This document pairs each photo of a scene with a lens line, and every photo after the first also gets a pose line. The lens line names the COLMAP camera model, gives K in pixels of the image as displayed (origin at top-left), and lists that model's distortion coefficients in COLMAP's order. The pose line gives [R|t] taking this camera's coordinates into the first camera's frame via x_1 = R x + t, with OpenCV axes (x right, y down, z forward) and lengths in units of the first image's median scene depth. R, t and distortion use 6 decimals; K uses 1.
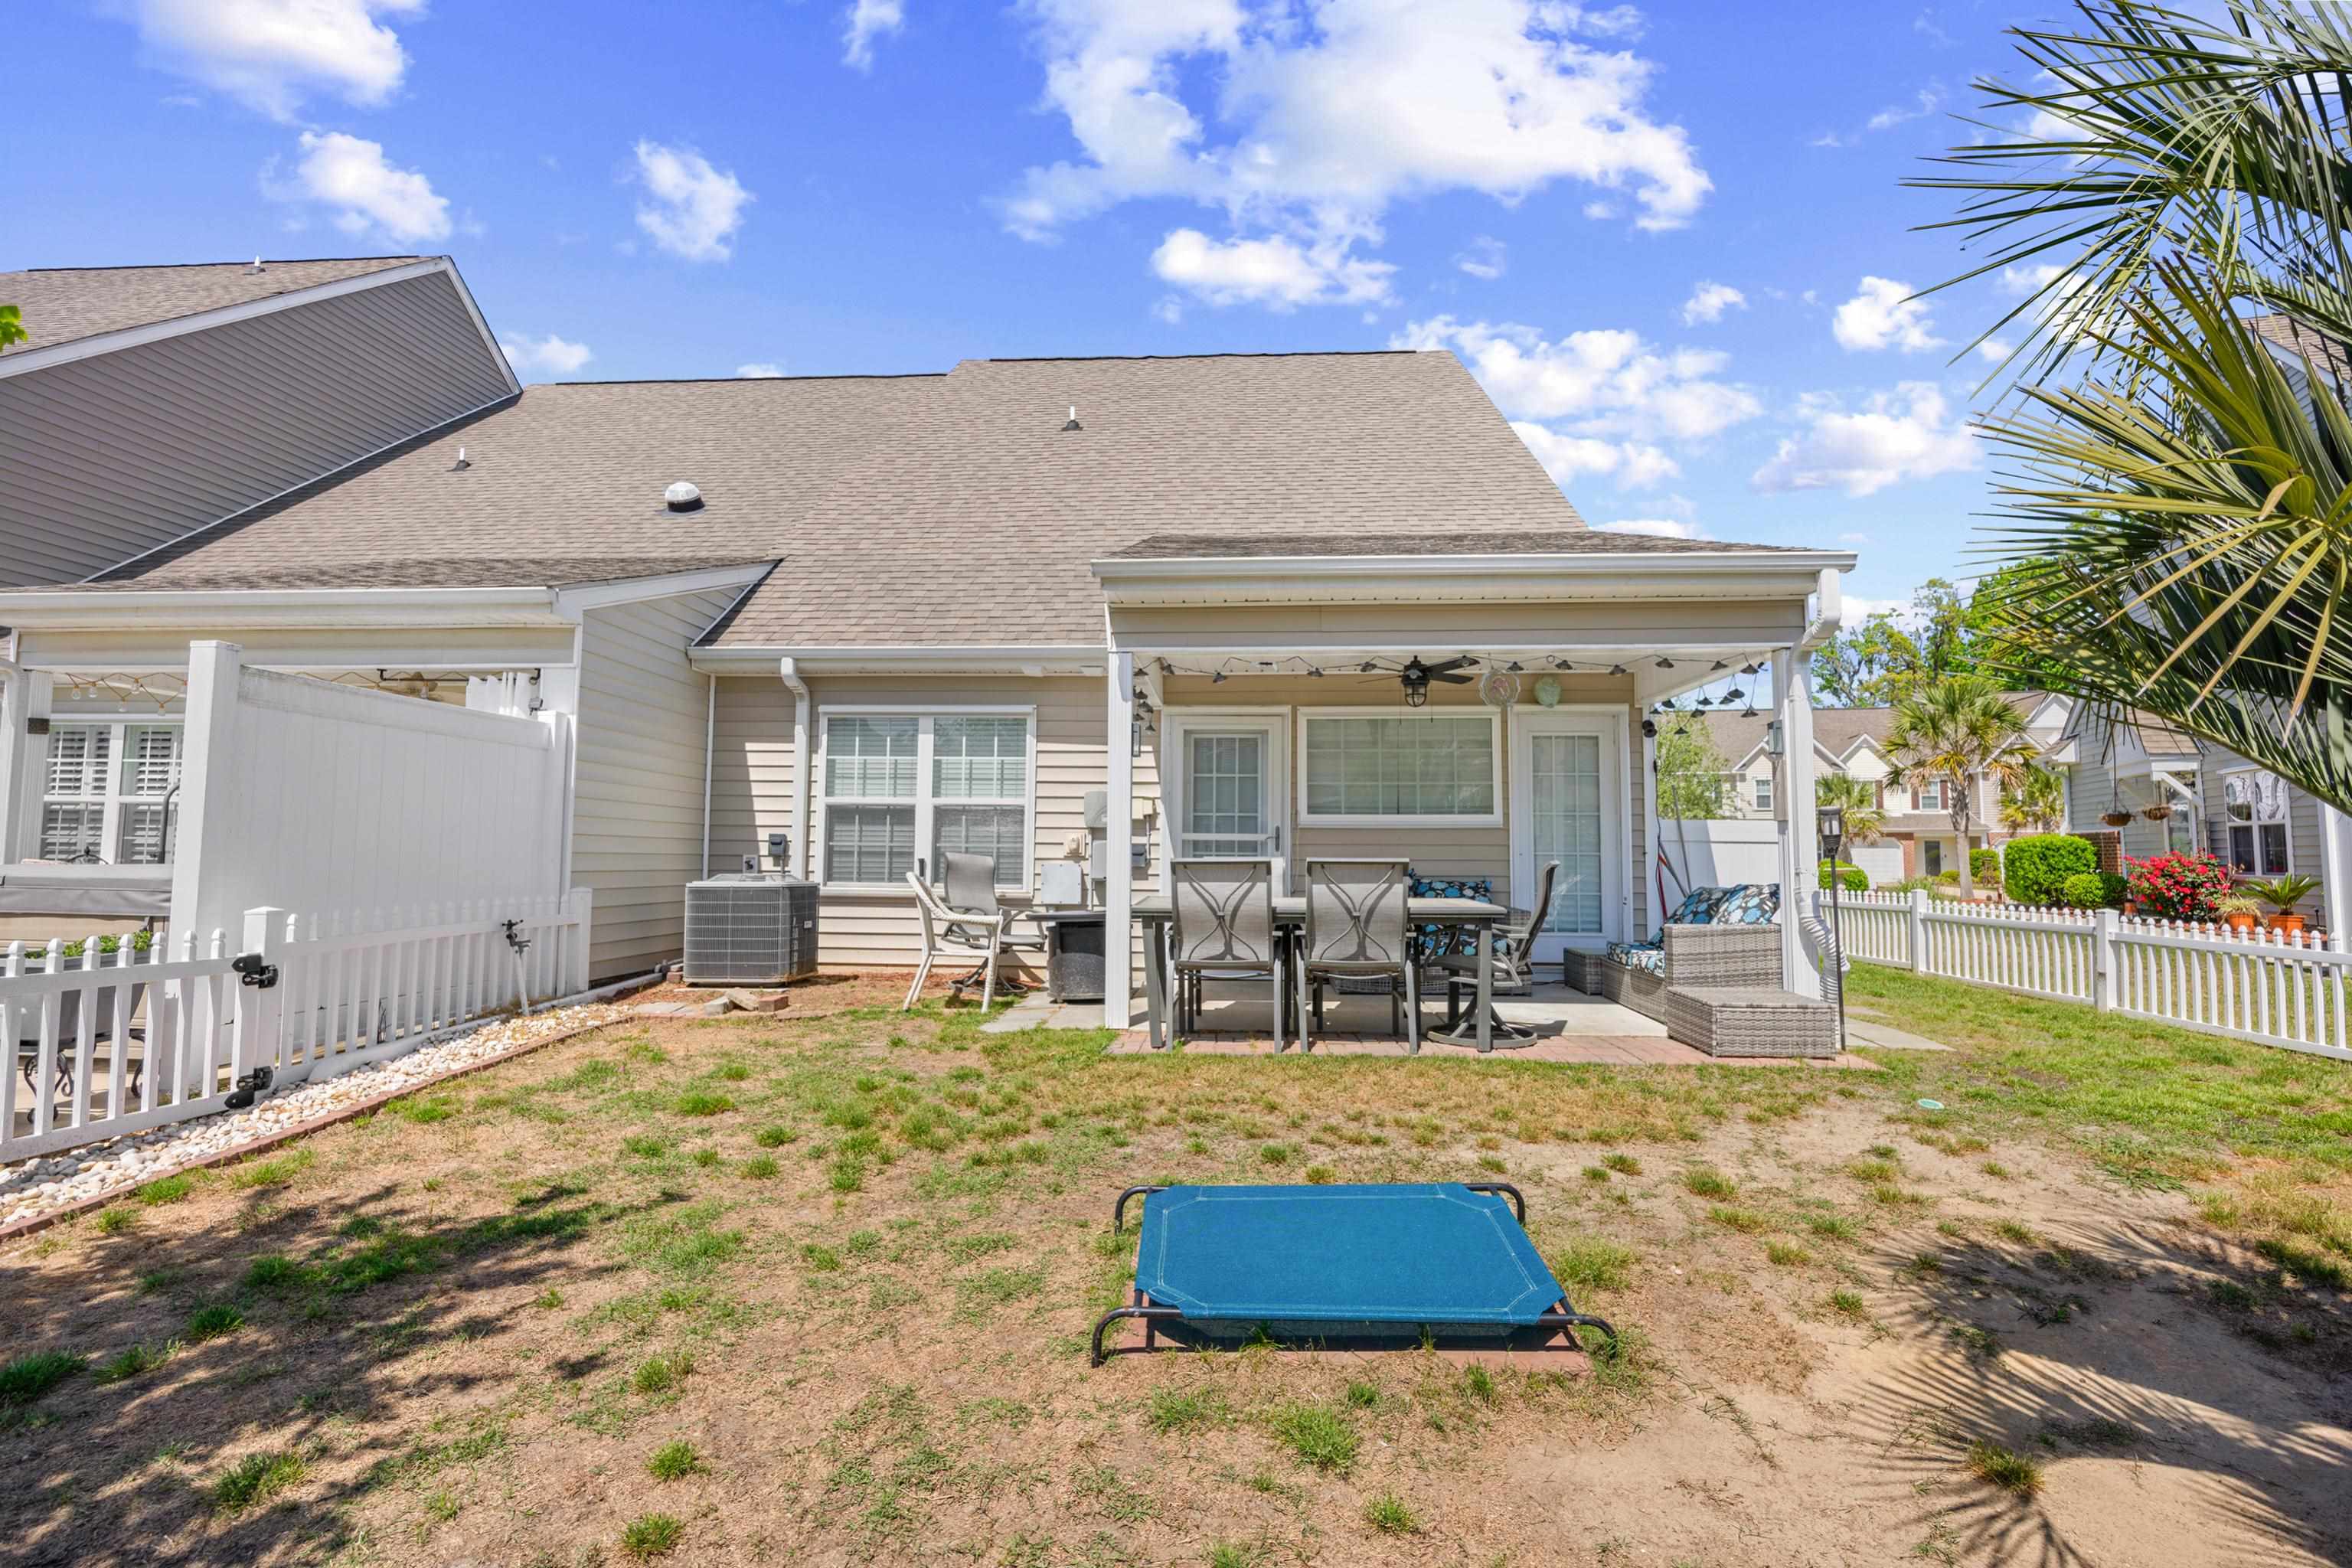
lens RADIAL K [[1090.0, 0, 1173.4], [0, 1090.0, 808.8], [0, 0, 1]] dist [-0.016925, 0.001137]
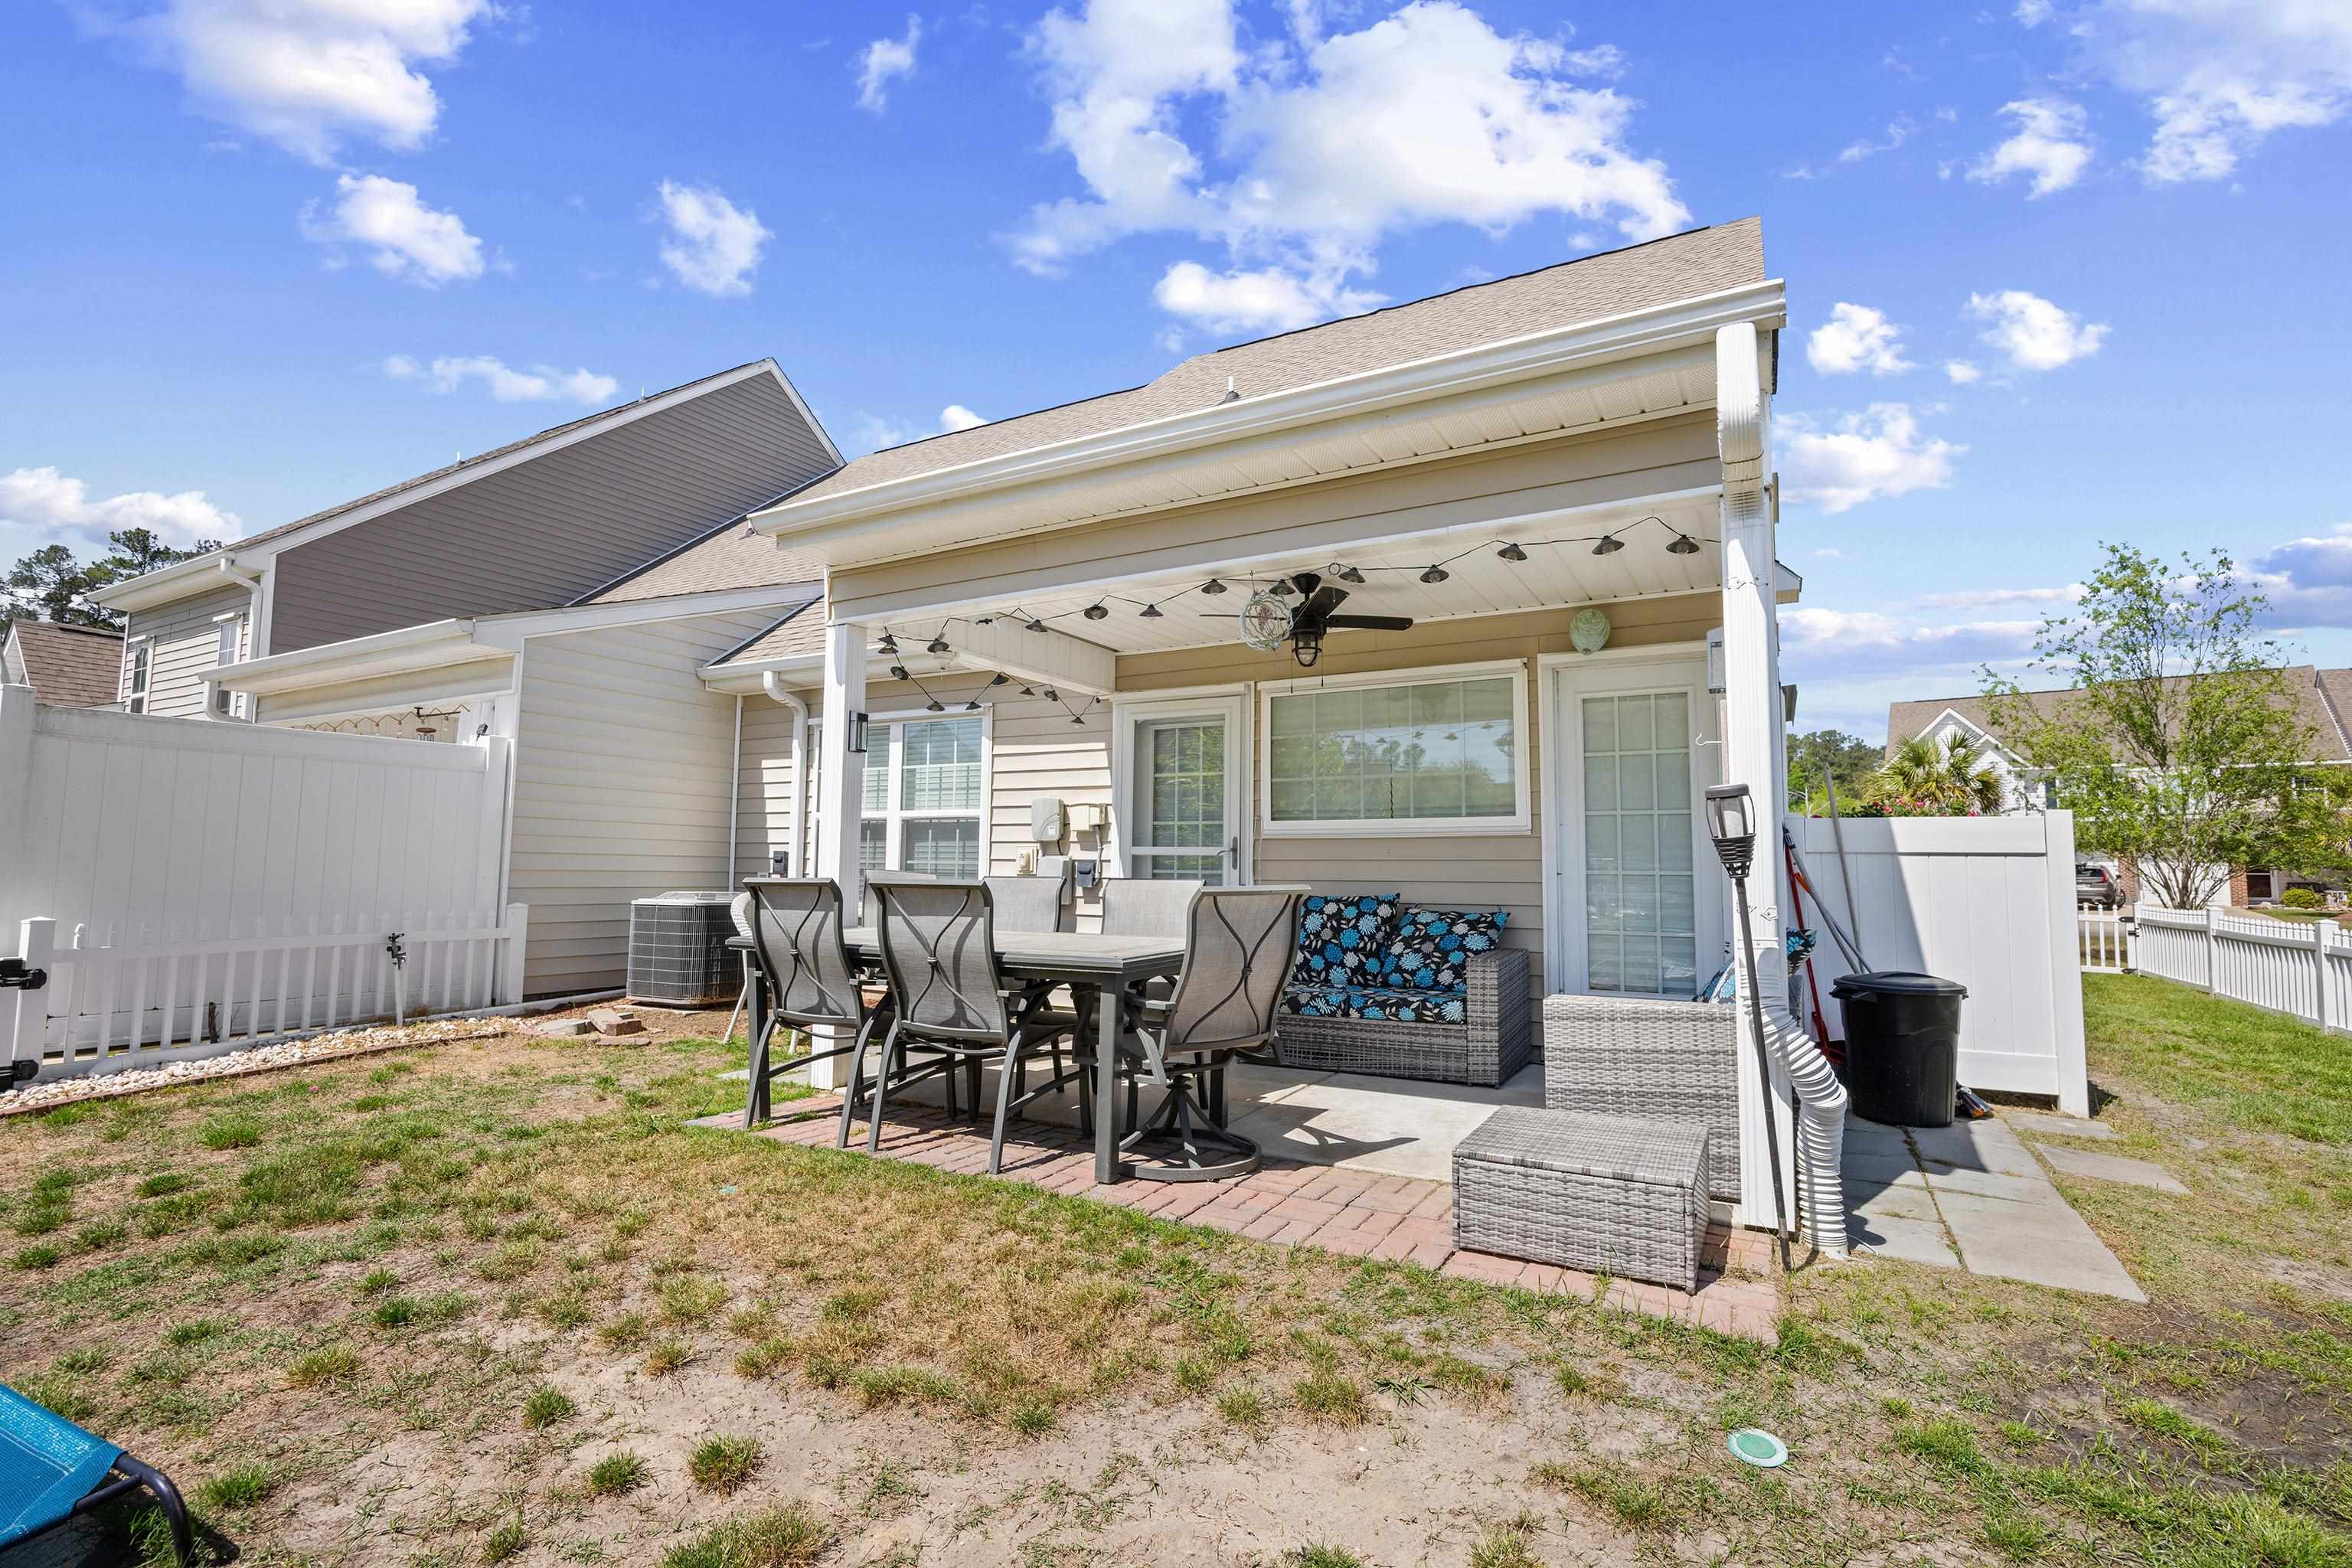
lens RADIAL K [[1082.7, 0, 1187.6], [0, 1082.7, 785.1], [0, 0, 1]] dist [-0.019062, 0.000495]
pose [[0.900364, -0.032692, -0.433907, 0.398570], [0.015876, 0.998978, -0.042323, 0.010810], [0.434847, 0.031217, 0.899963, 0.287061]]
